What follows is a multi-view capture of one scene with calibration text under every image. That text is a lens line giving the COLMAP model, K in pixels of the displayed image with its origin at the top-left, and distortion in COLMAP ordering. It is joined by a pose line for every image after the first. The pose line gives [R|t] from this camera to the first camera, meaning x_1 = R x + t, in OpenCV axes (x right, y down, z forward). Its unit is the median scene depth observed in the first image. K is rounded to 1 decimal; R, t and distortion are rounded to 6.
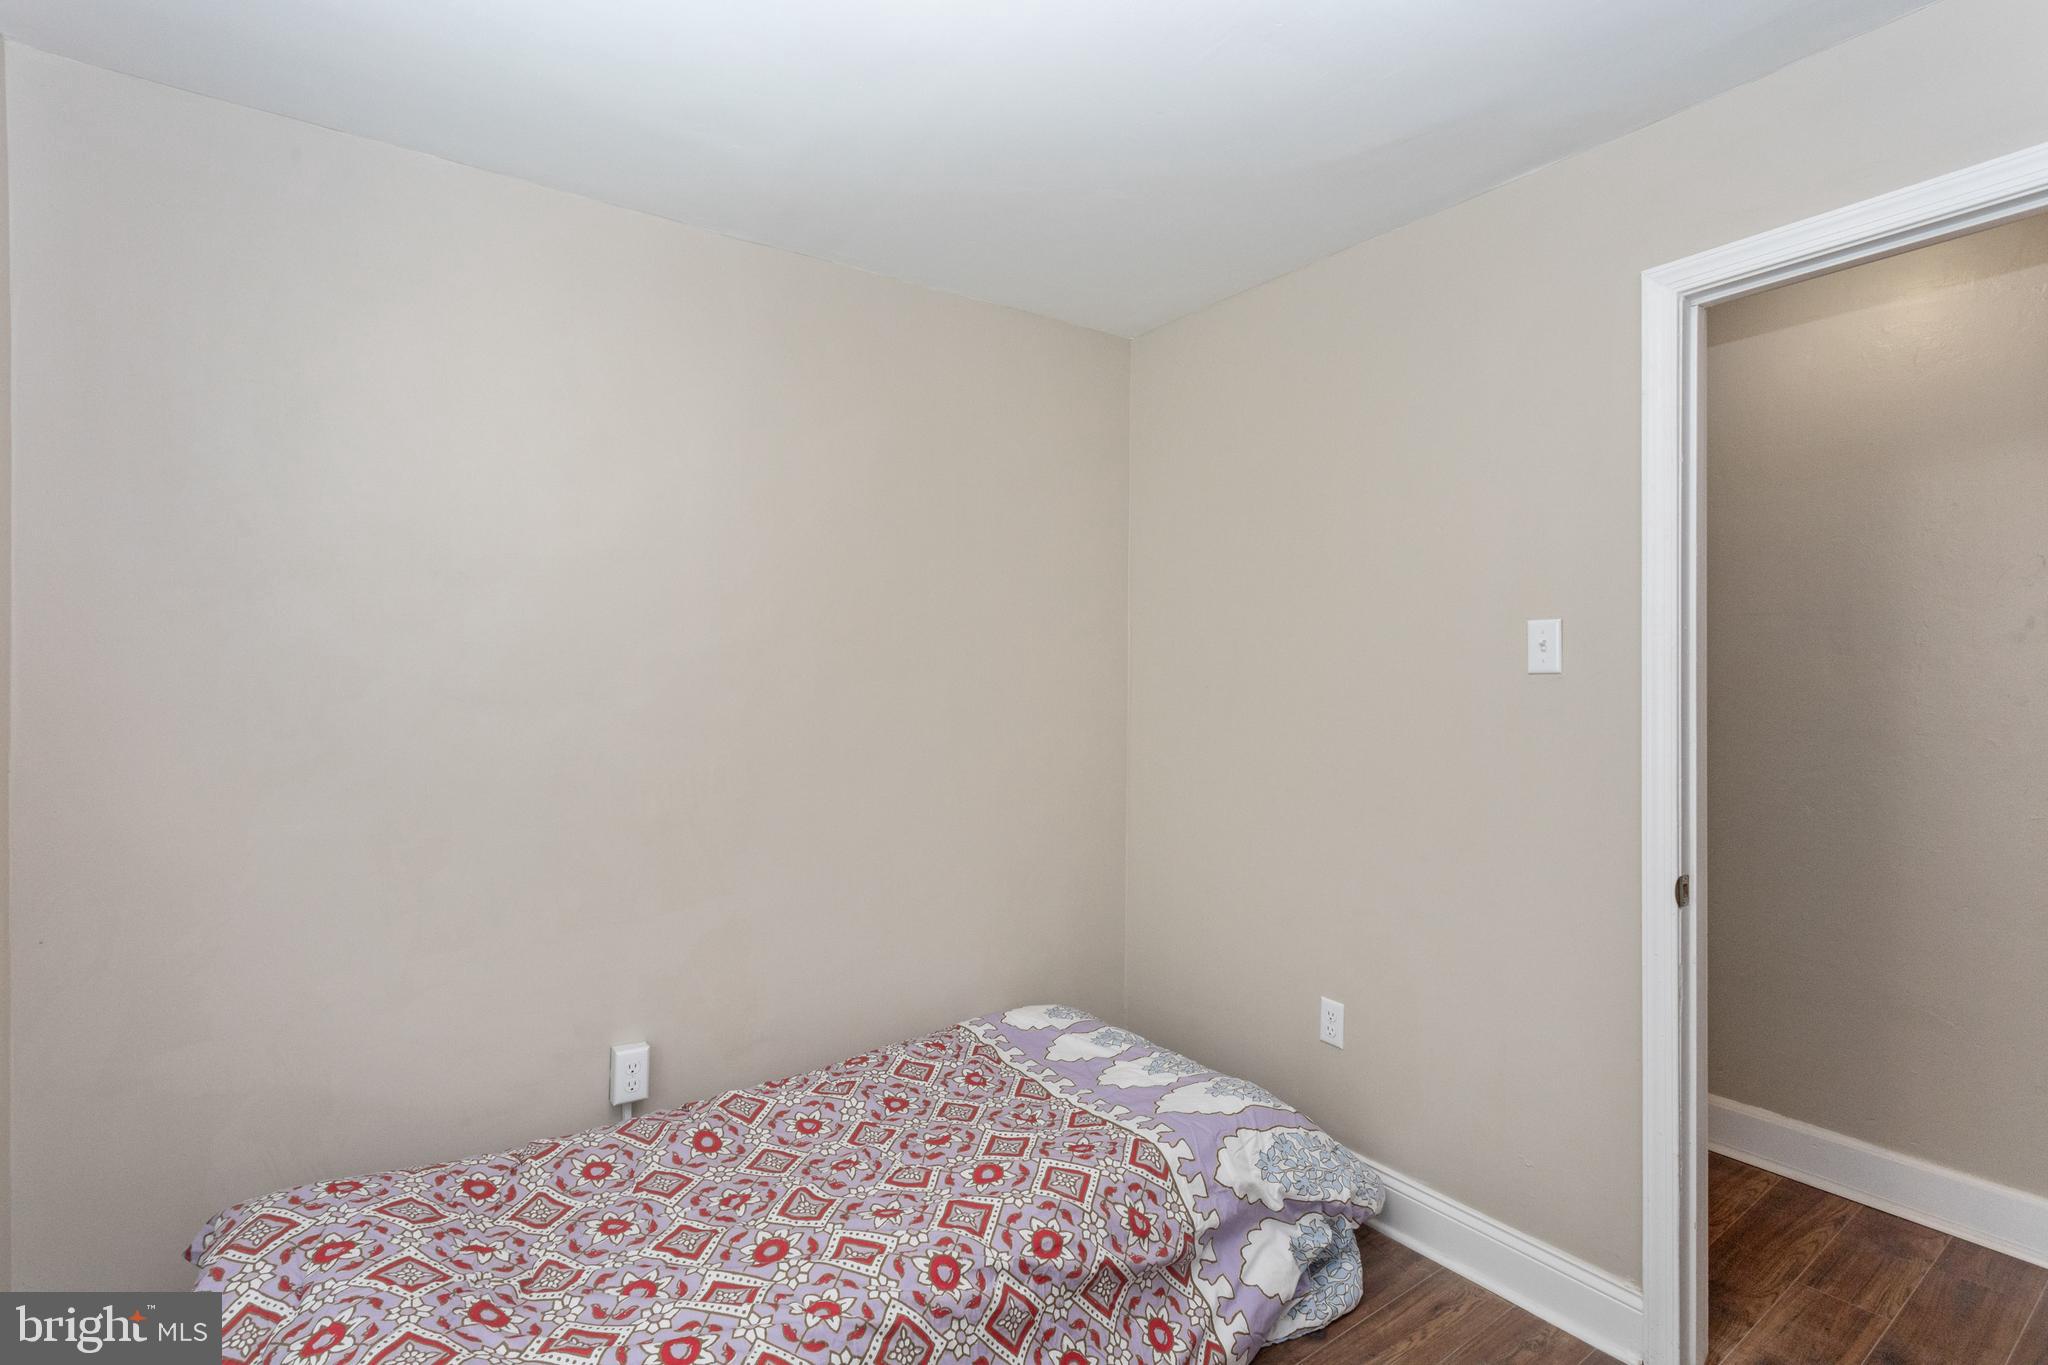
lens RADIAL K [[958.2, 0, 1026.1], [0, 958.2, 678.4], [0, 0, 1]] dist [0.001528, 0.001906]
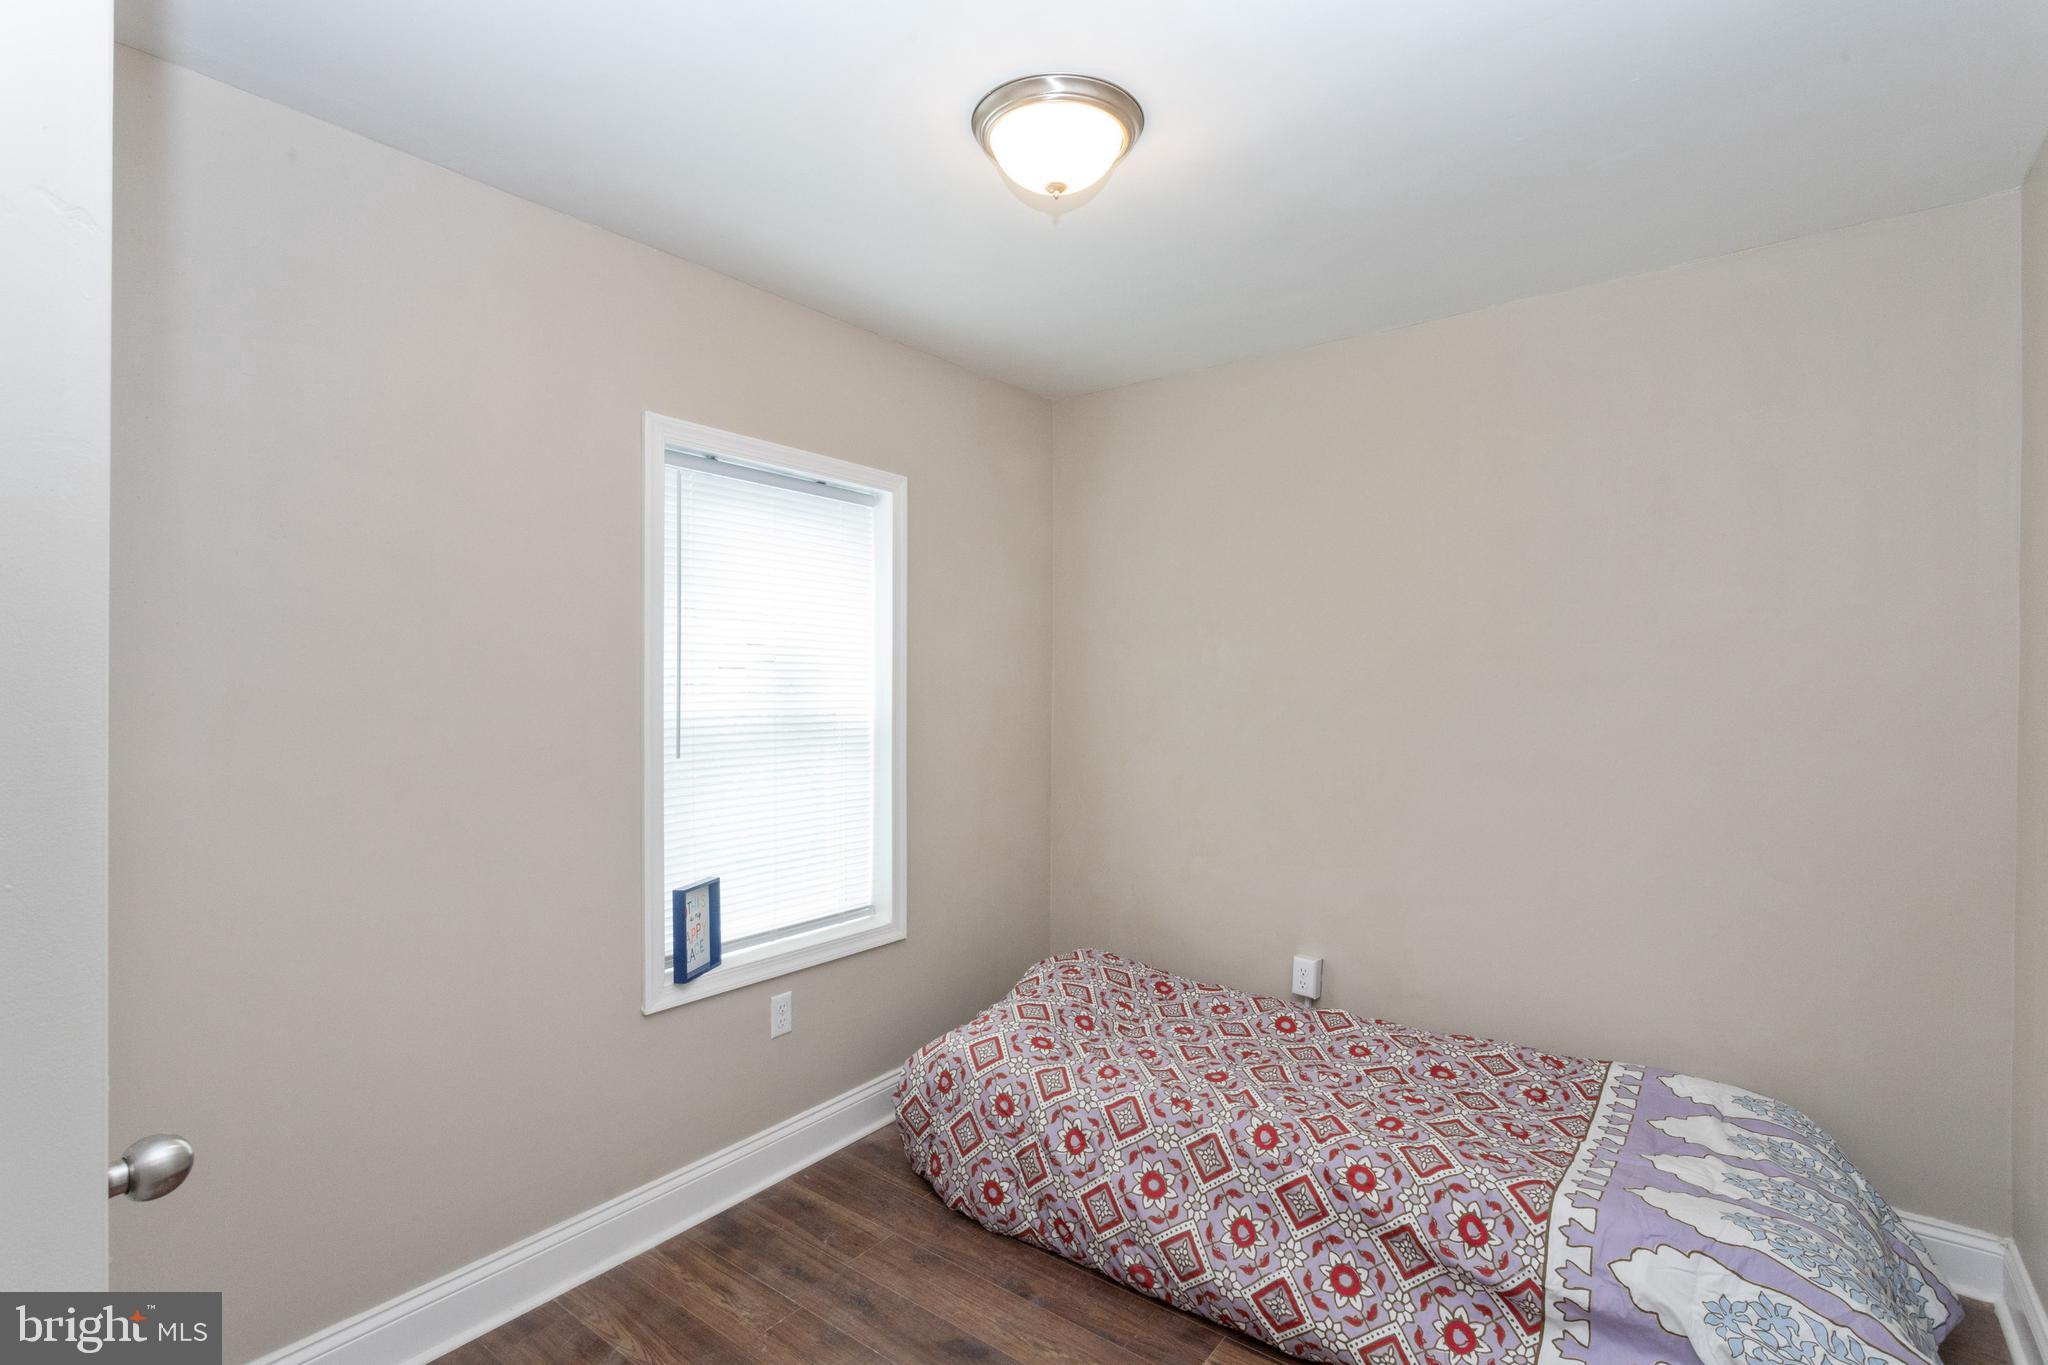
lens RADIAL K [[958.2, 0, 1027.8], [0, 958.2, 684.0], [0, 0, 1]] dist [0.001528, 0.001906]
pose [[0.297579, 0.001612, -0.954696, 0.890639], [-0.003153, 0.999995, 0.000706, -0.012434], [0.954692, 0.002800, 0.297582, 0.227507]]
